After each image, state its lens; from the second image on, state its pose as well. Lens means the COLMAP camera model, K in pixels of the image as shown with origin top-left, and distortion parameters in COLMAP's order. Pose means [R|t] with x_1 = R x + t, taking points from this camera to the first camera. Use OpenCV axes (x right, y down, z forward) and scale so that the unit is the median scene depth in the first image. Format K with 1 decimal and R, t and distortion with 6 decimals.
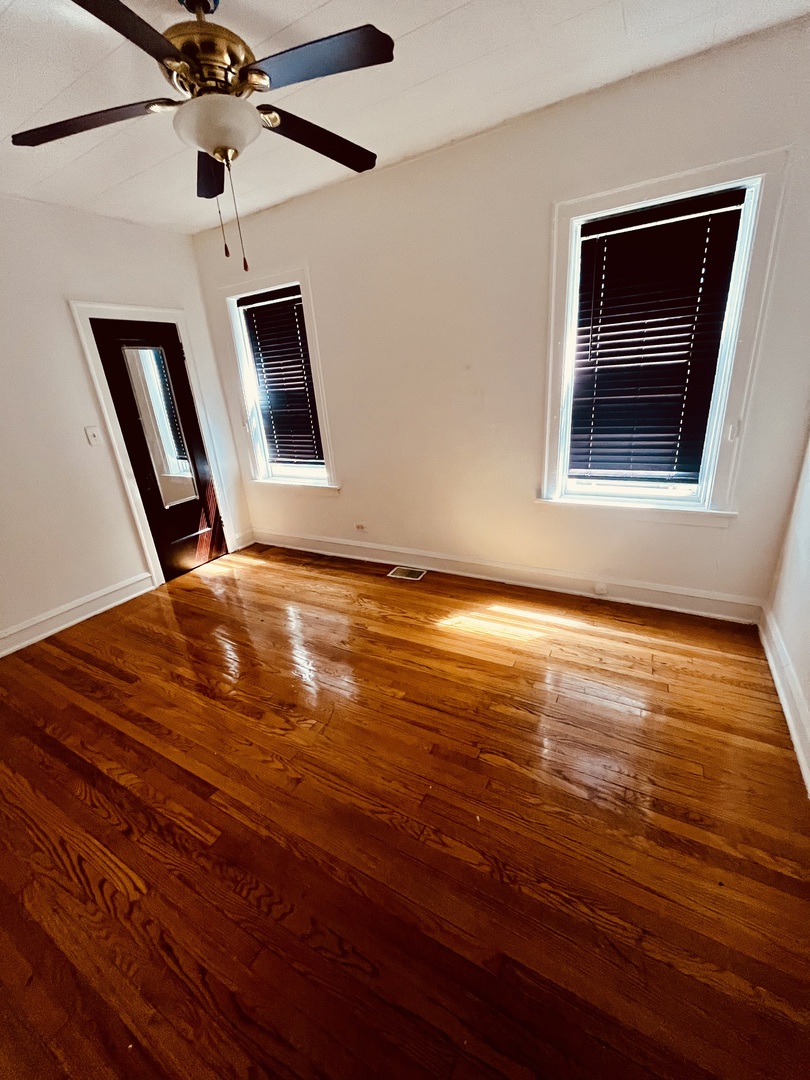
lens RADIAL K [[446.6, 0, 405.1], [0, 446.6, 541.4], [0, 0, 1]] dist [-0.002387, -0.000159]
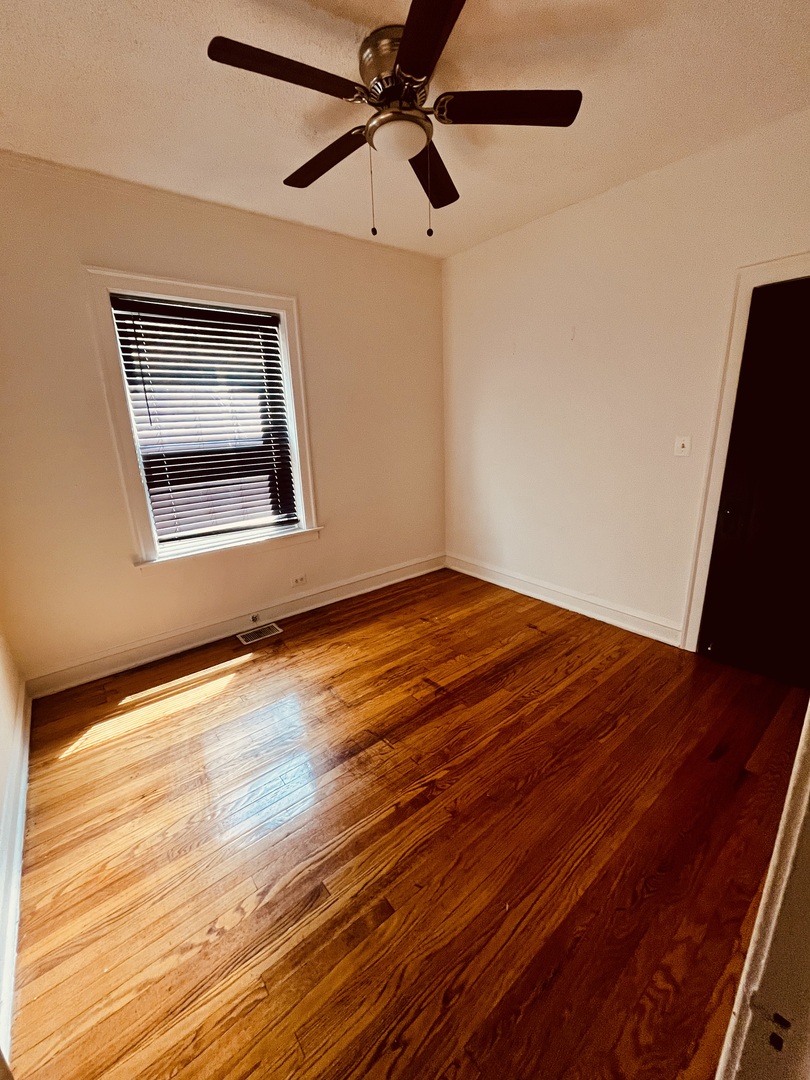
lens RADIAL K [[434.4, 0, 403.1], [0, 434.4, 534.8], [0, 0, 1]] dist [-0.000826, -0.000100]
pose [[0.380067, -0.182225, 0.906831, -1.592810], [0.329219, 0.942849, 0.051482, -0.163858], [-0.864387, 0.278979, 0.418338, 0.796514]]
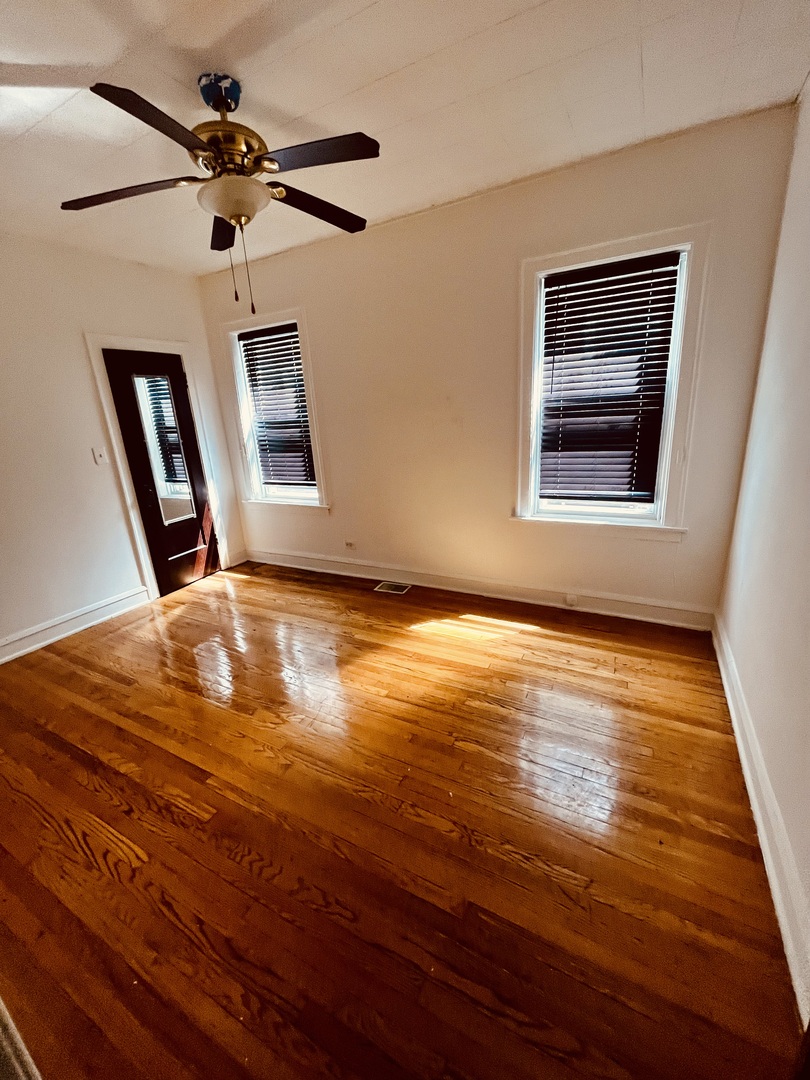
lens RADIAL K [[434.4, 0, 403.1], [0, 434.4, 534.8], [0, 0, 1]] dist [-0.000826, -0.000100]
pose [[0.999730, 0.006816, 0.022222, 0.012441], [-0.005303, 0.997709, -0.067437, 0.038966], [-0.022630, 0.067301, 0.997476, -0.089132]]
